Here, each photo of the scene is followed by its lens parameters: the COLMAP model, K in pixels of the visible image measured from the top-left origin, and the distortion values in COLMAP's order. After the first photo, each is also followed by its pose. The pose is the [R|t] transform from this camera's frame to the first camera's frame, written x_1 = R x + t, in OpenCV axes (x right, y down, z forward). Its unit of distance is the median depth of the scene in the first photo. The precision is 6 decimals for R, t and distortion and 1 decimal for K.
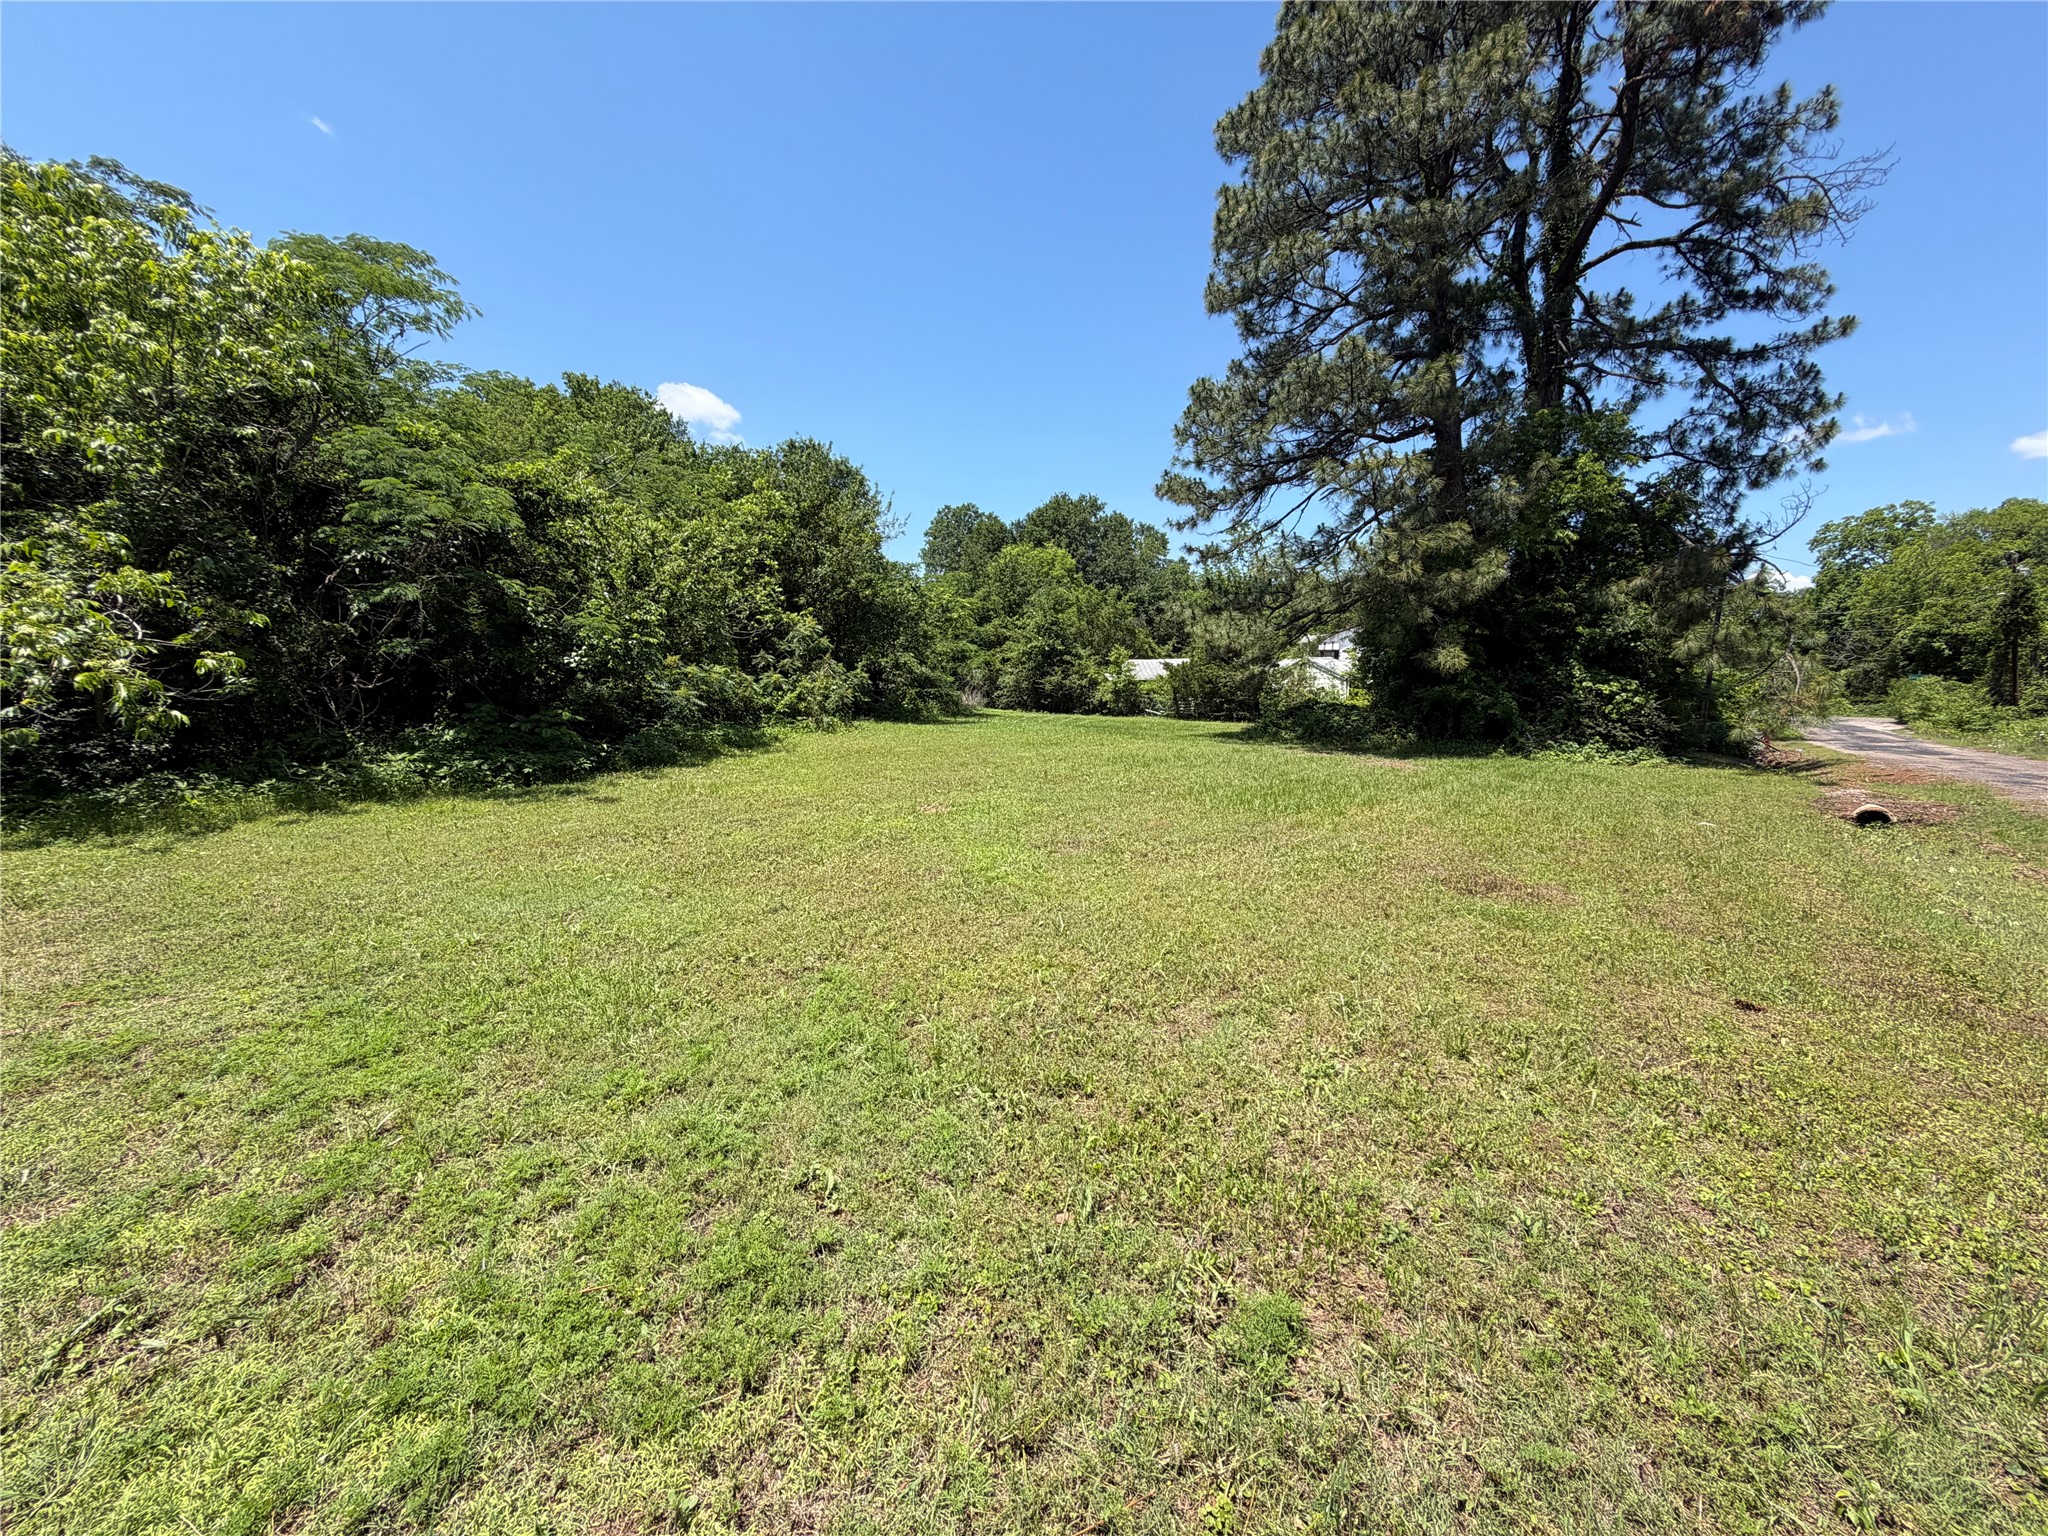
lens RADIAL K [[816.6, 0, 1020.4], [0, 816.6, 762.2], [0, 0, 1]] dist [-0.001129, 0.000247]
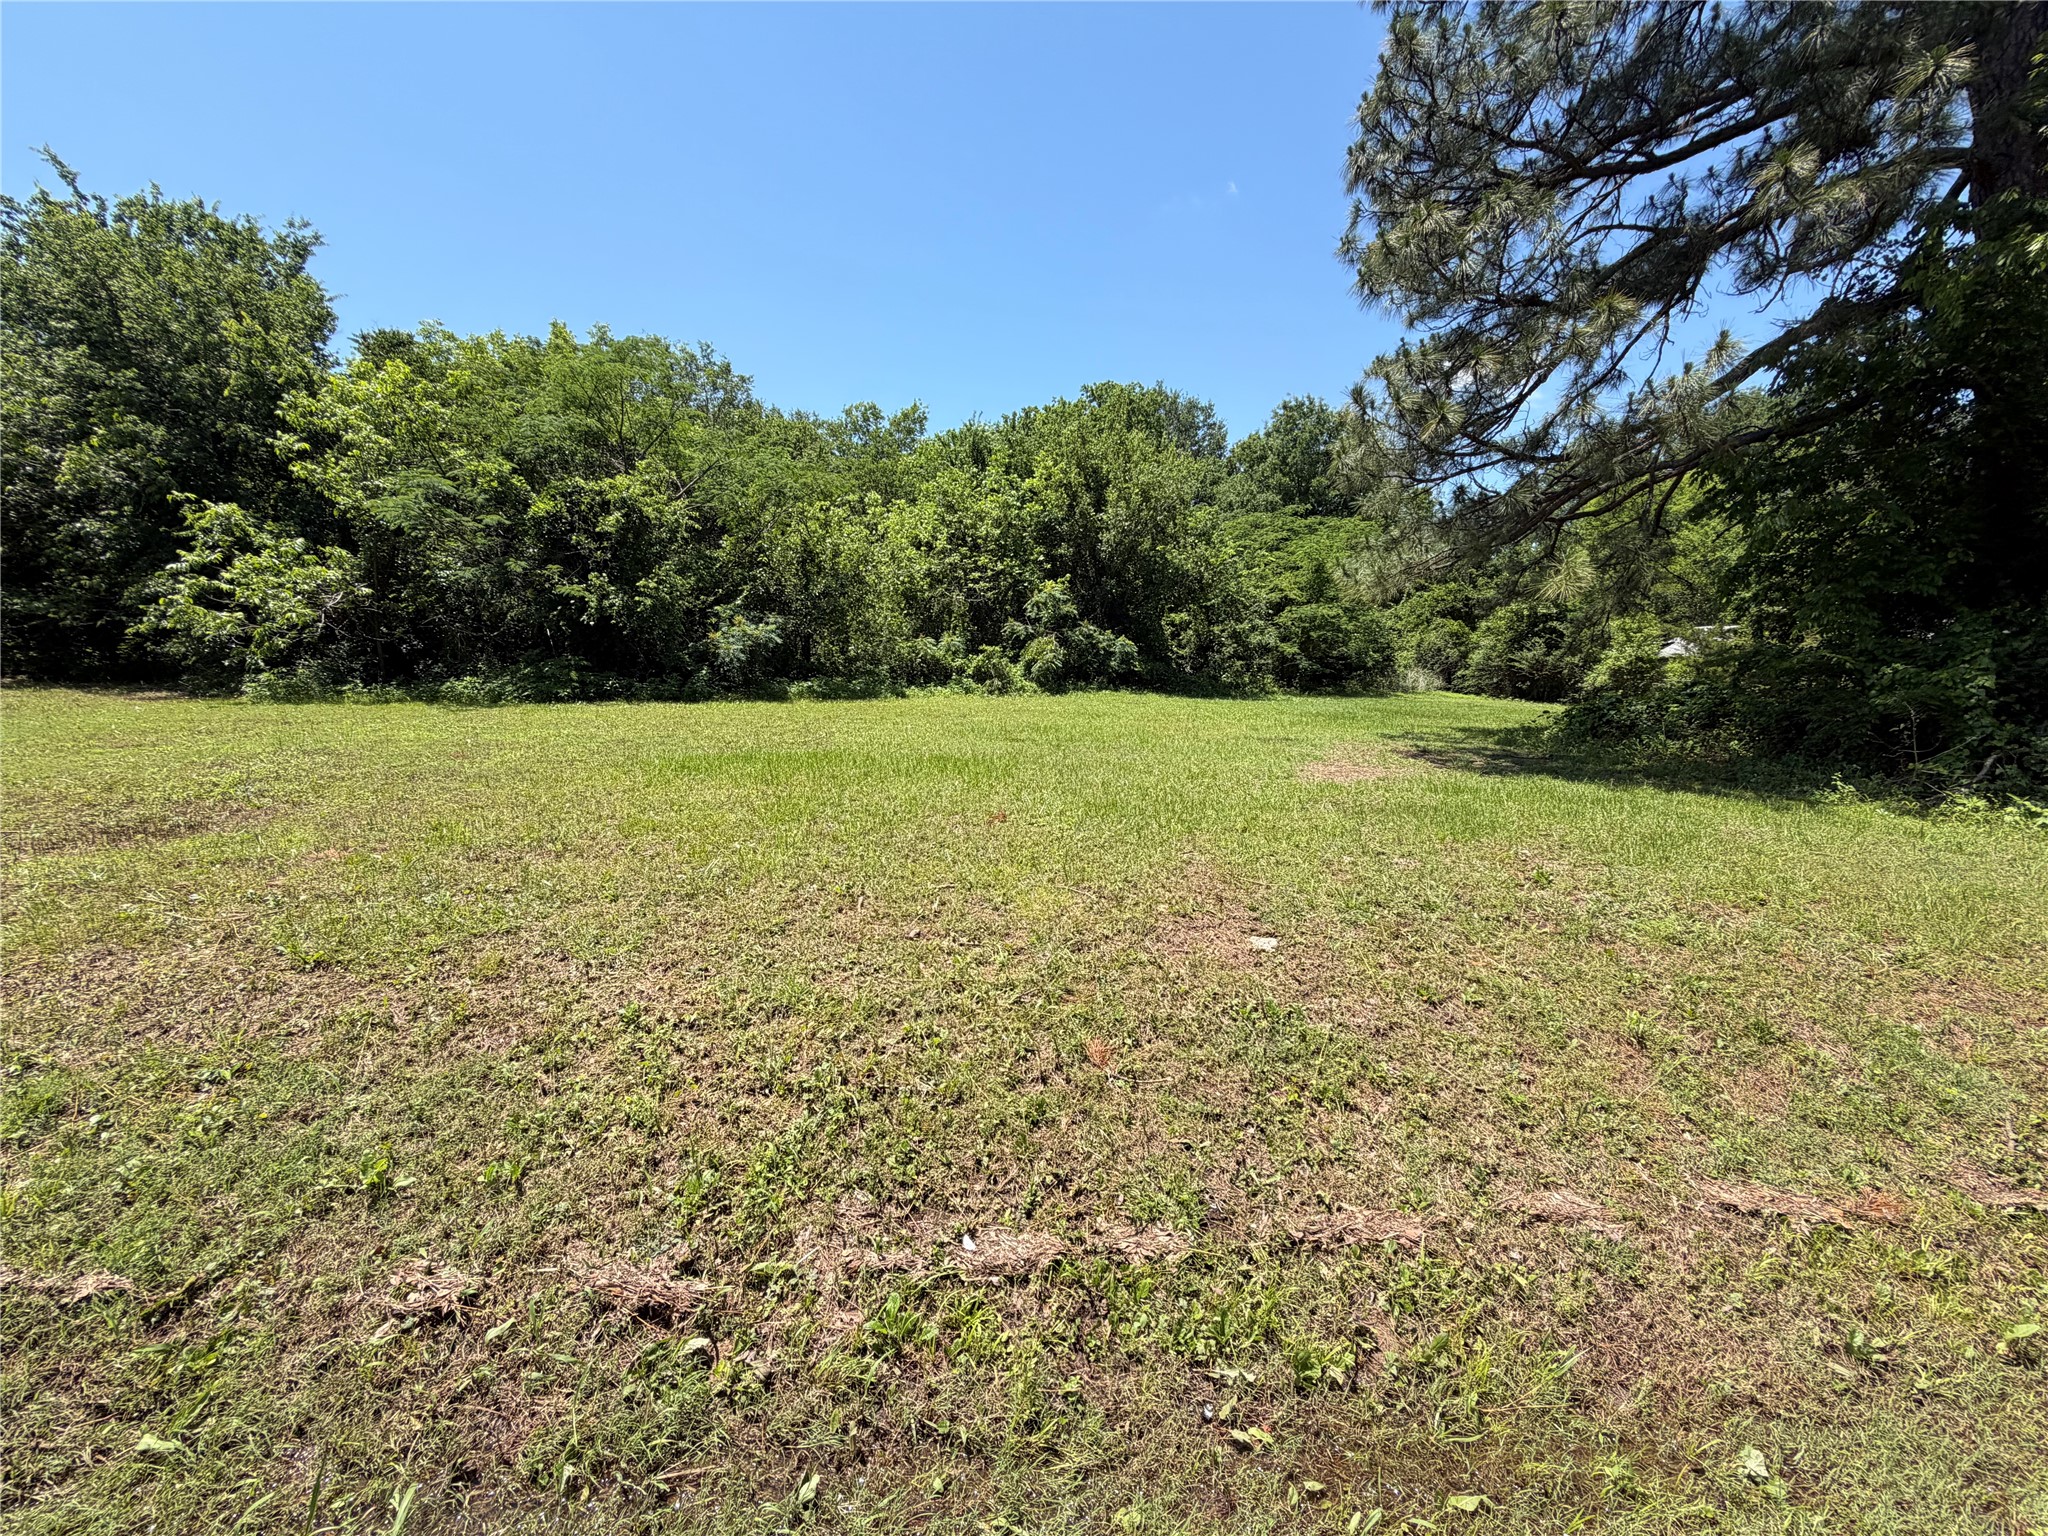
lens RADIAL K [[816.6, 0, 1018.9], [0, 816.6, 760.9], [0, 0, 1]] dist [-0.001129, 0.000247]
pose [[0.679475, 0.097054, -0.727251, 0.598469], [-0.086201, 0.994907, 0.052236, -0.012190], [0.728617, 0.027197, 0.684381, 0.369287]]
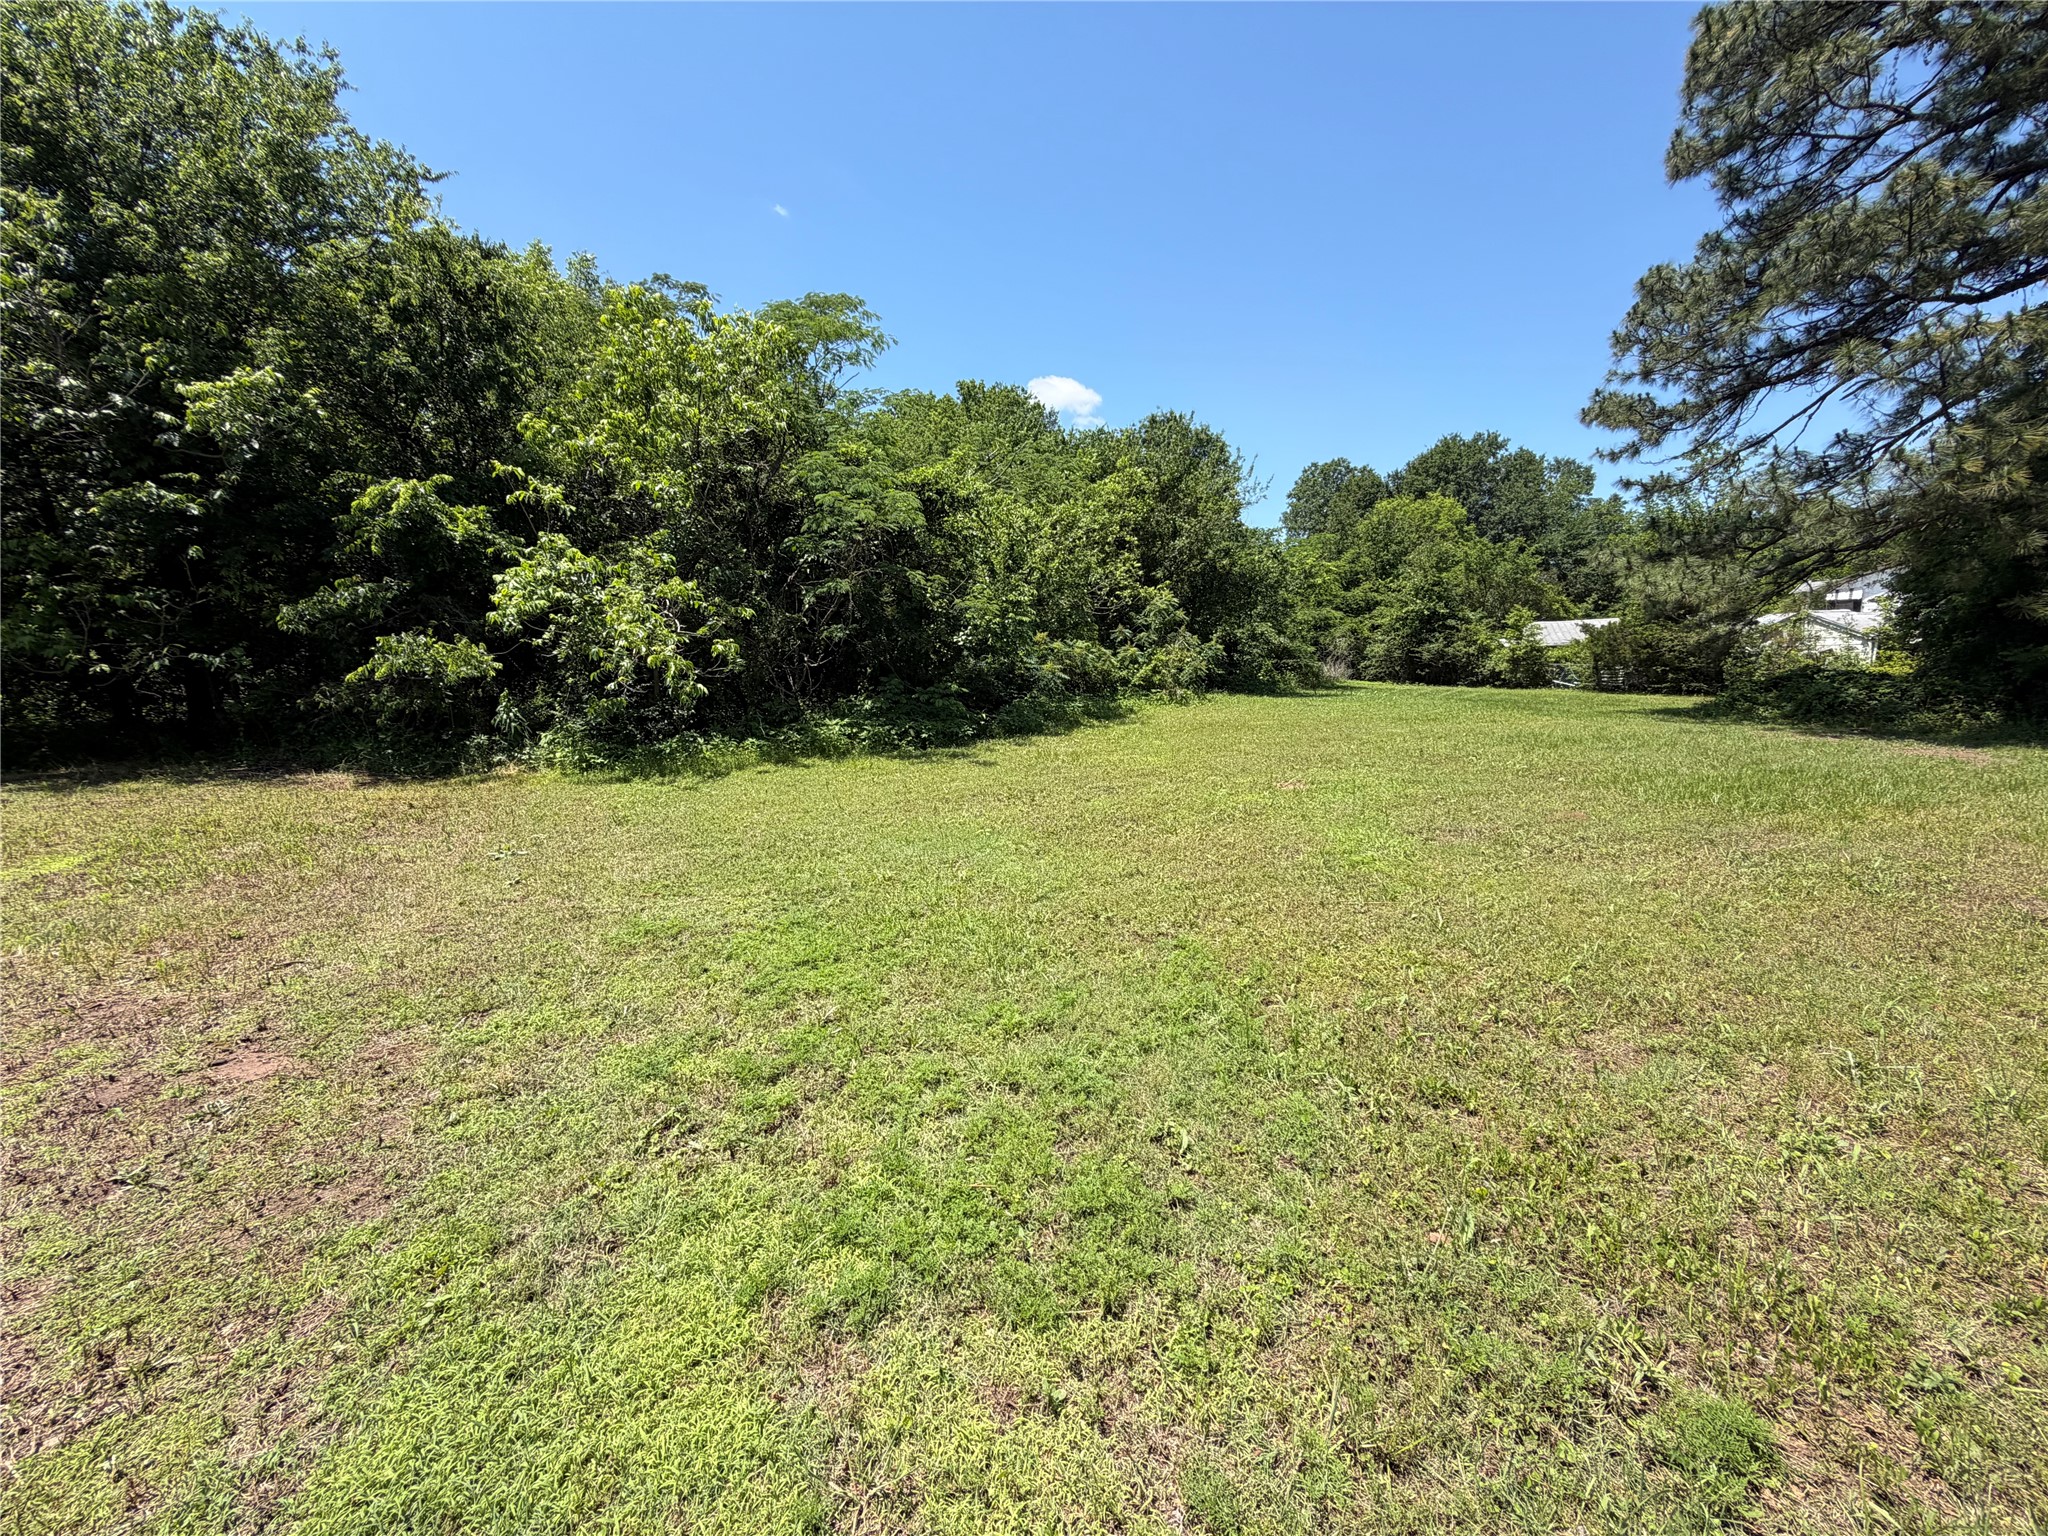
lens RADIAL K [[816.6, 0, 1020.0], [0, 816.6, 762.3], [0, 0, 1]] dist [-0.001129, 0.000247]
pose [[0.911552, 0.035829, -0.409620, -0.002303], [-0.022089, 0.999025, 0.038228, 0.000333], [0.410590, -0.025799, 0.911455, -0.001209]]
